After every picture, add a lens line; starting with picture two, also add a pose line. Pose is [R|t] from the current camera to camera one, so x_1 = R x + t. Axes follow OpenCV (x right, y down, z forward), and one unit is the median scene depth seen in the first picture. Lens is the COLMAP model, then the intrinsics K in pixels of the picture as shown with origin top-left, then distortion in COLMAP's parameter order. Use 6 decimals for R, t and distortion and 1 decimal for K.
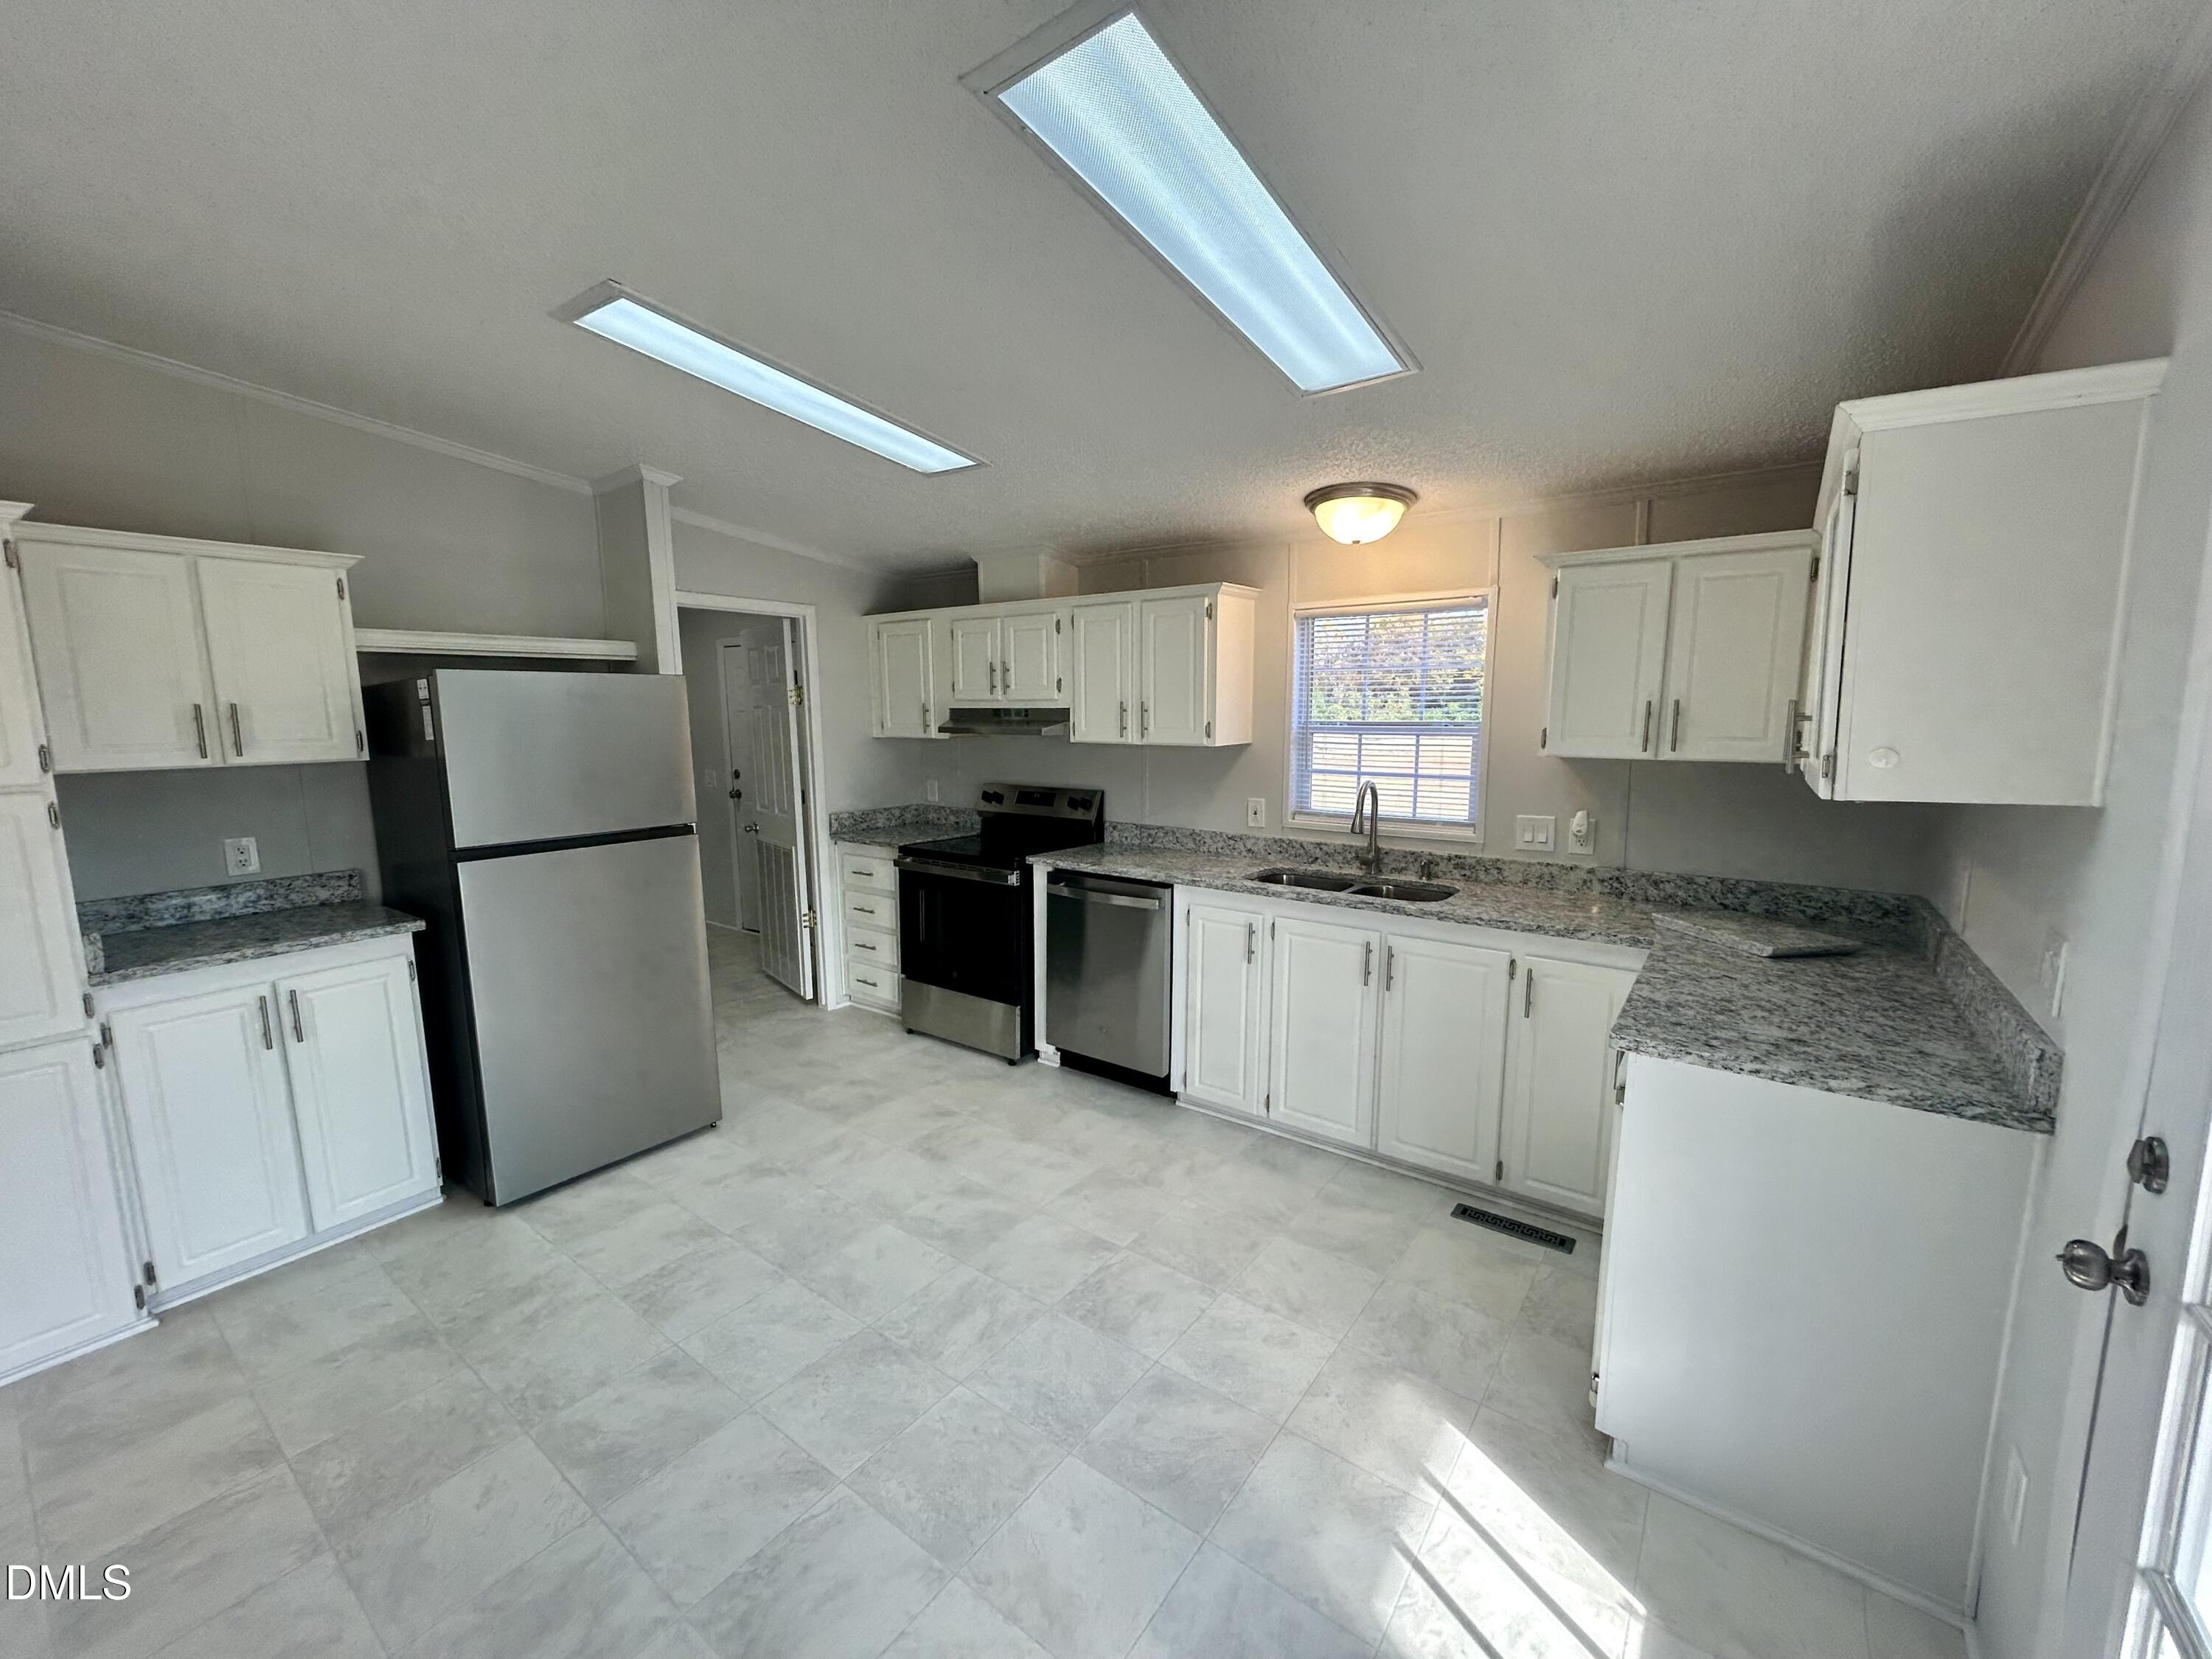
lens RADIAL K [[893.4, 0, 1089.0], [0, 893.4, 836.8], [0, 0, 1]] dist [-0.000199, 0.000191]
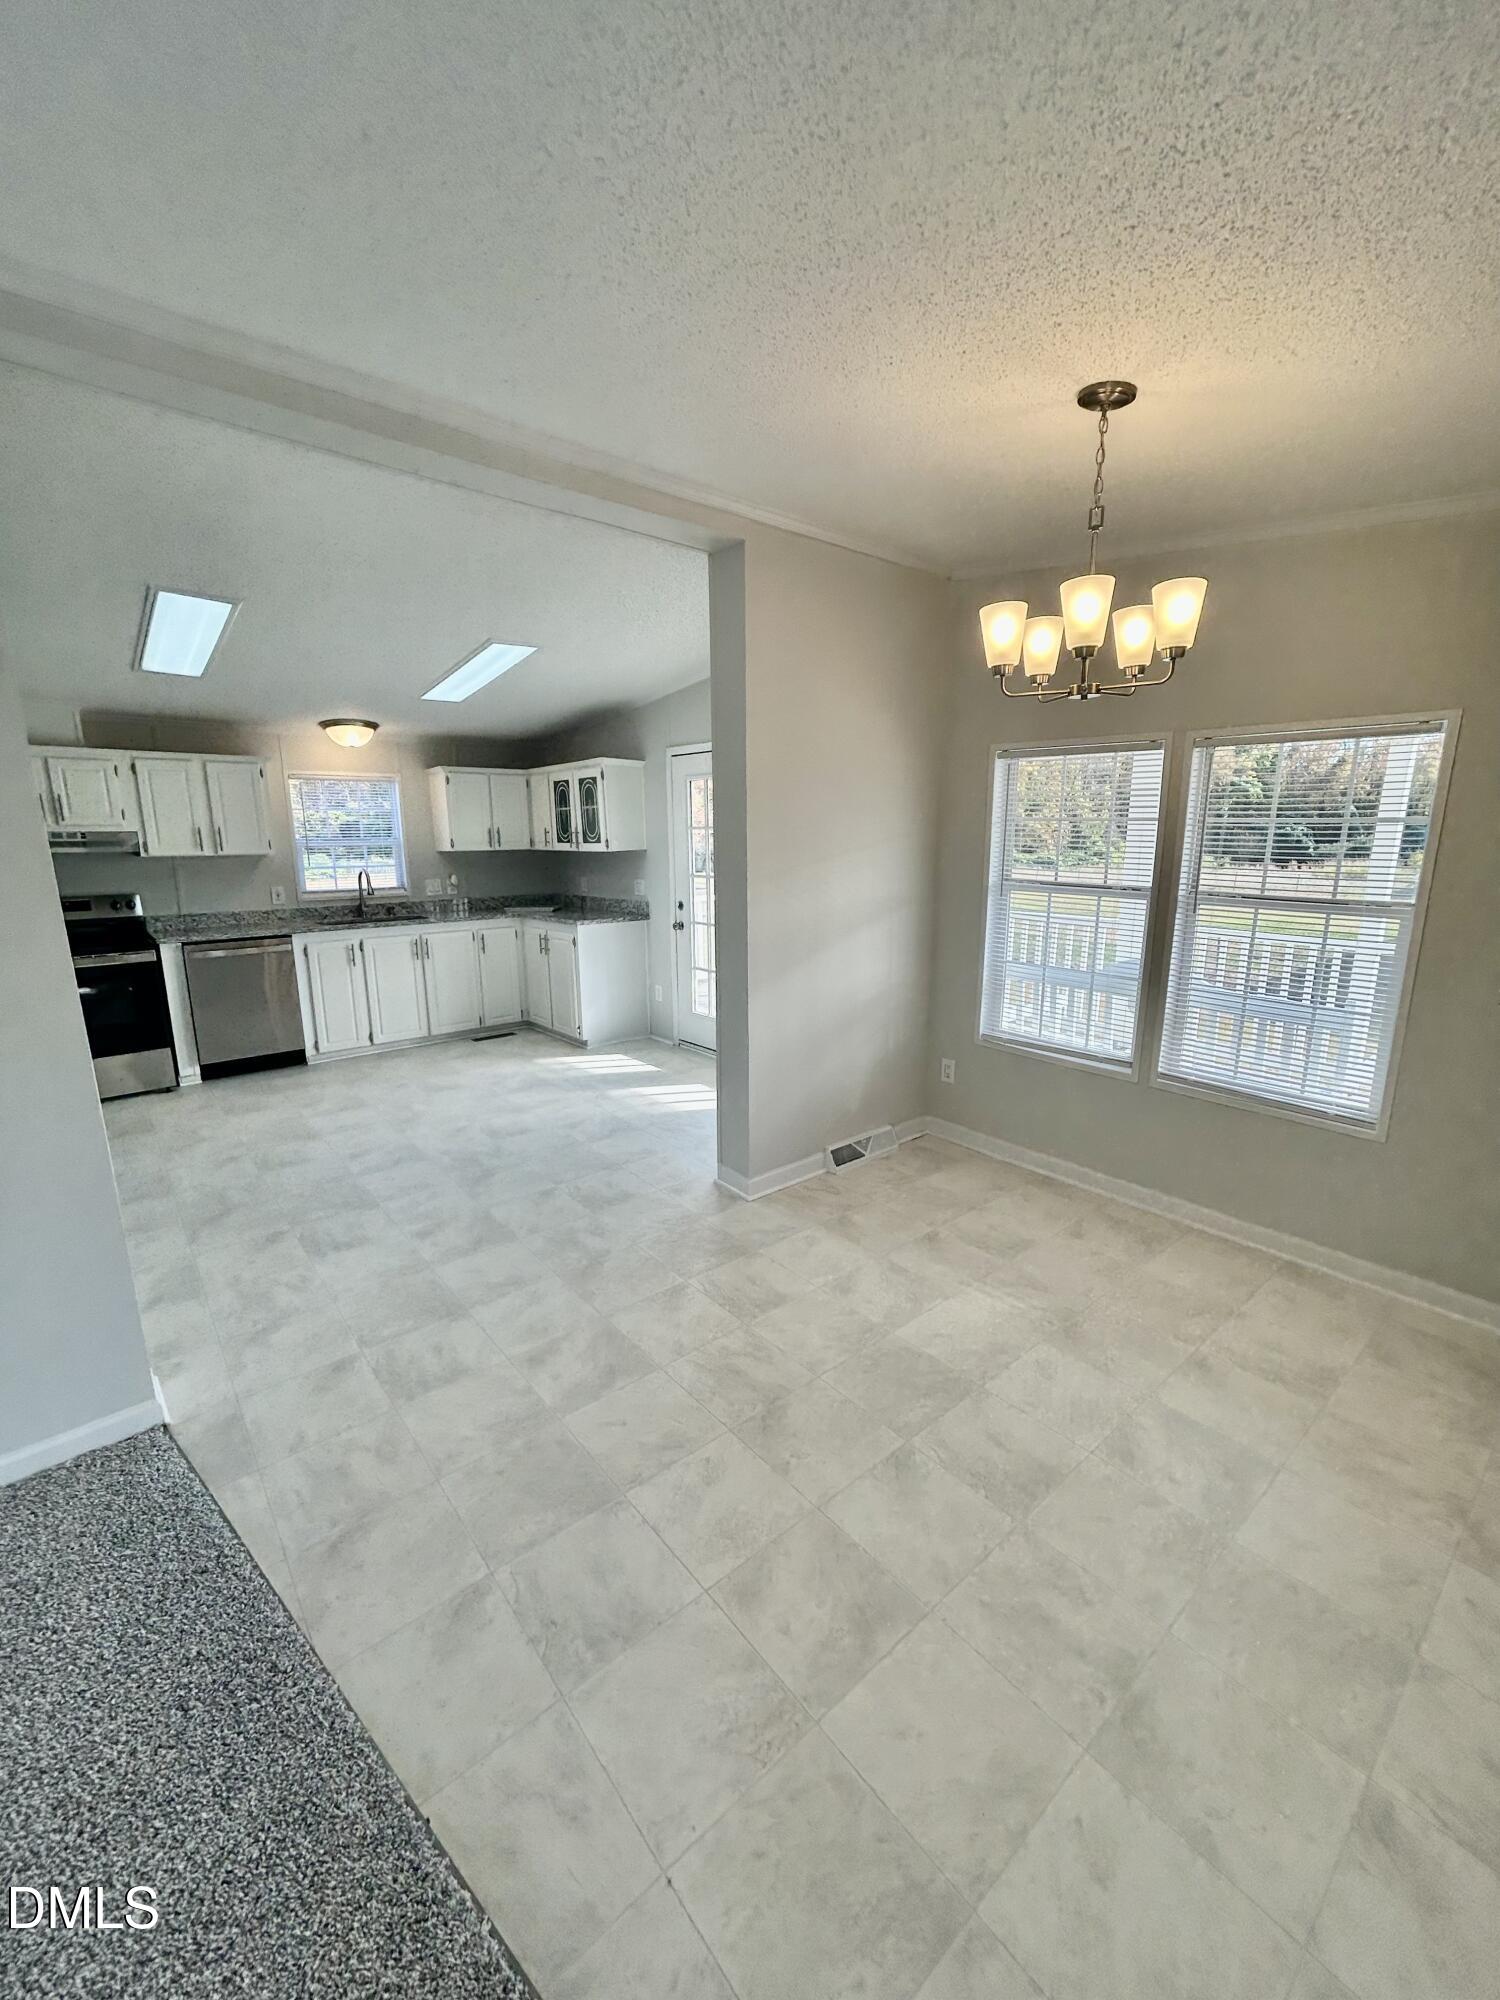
lens RADIAL K [[800.0, 0, 742.6], [0, 800.0, 998.6], [0, 0, 1]] dist [-0.000533, -0.000088]
pose [[0.237238, -0.196976, 0.951272, -1.217449], [0.144918, 0.975446, 0.165840, 0.044201], [-0.960582, 0.098513, 0.259958, -0.228961]]
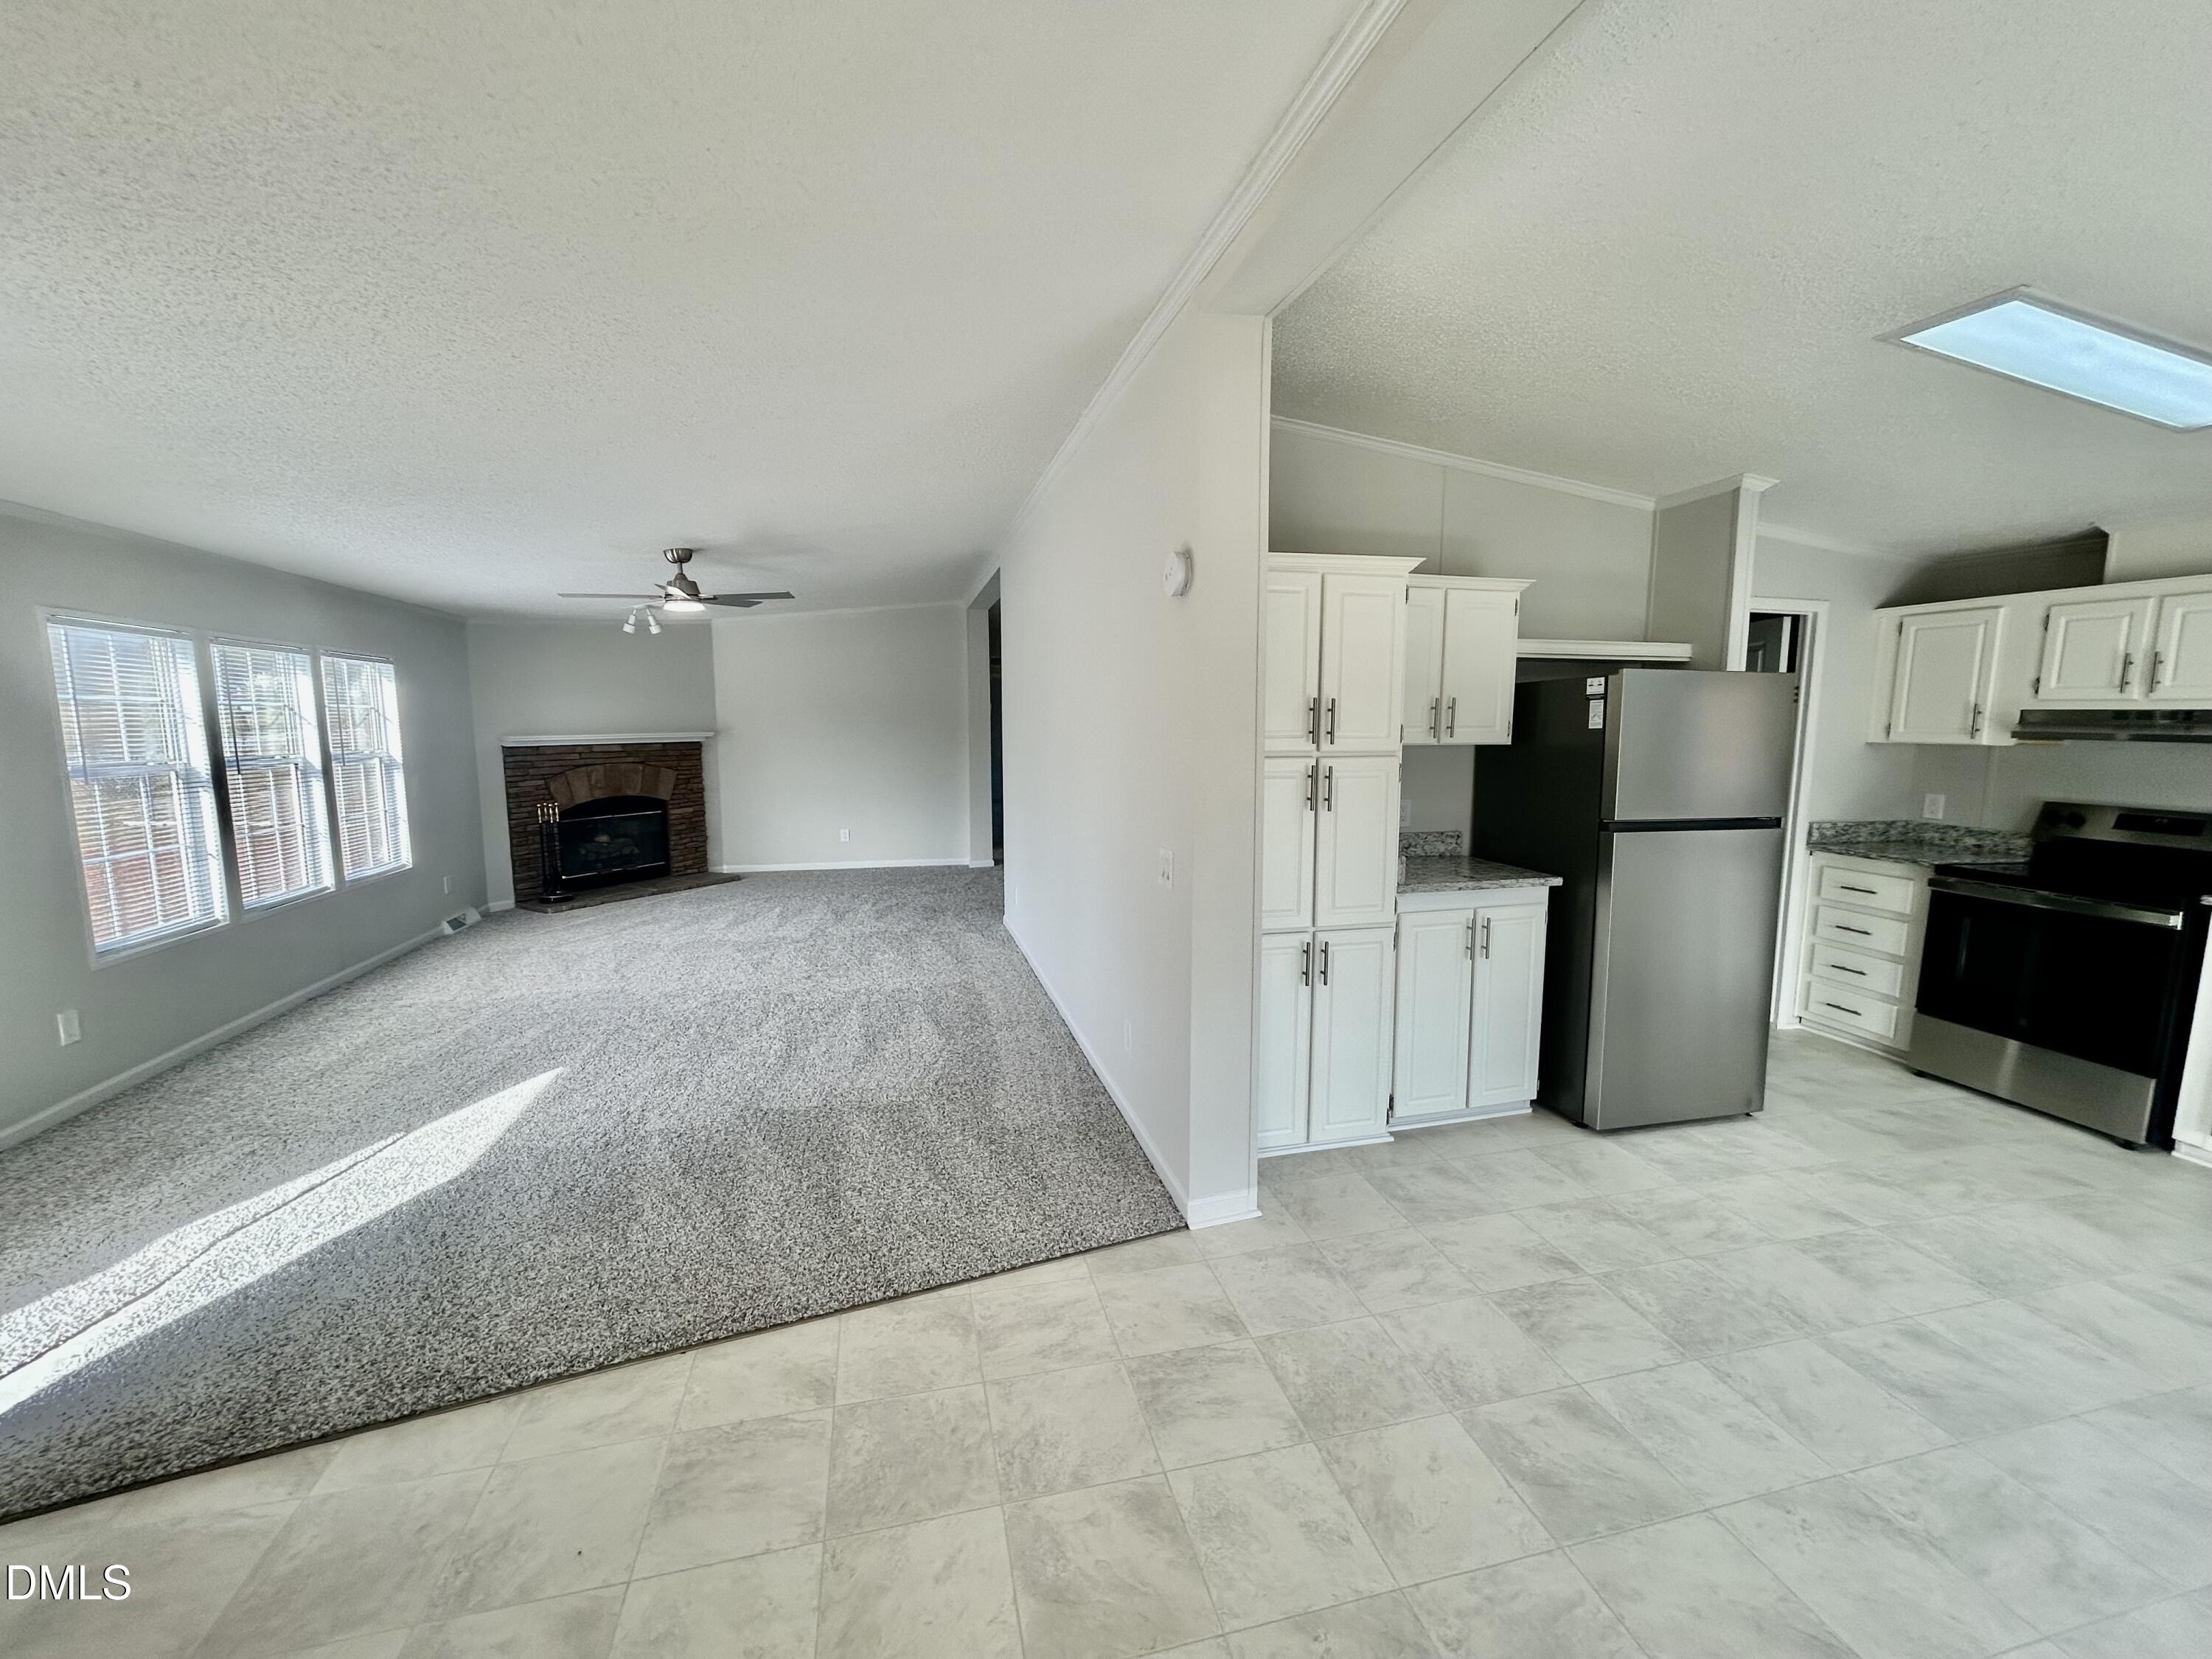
lens RADIAL K [[884.8, 0, 1096.4], [0, 884.8, 830.1], [0, 0, 1]] dist [-0.000533, -0.000088]
pose [[0.770286, 0.090648, -0.631224, -0.387786], [-0.102190, 0.994600, 0.018128, 0.058535], [0.629458, 0.050541, 0.775389, -0.265379]]
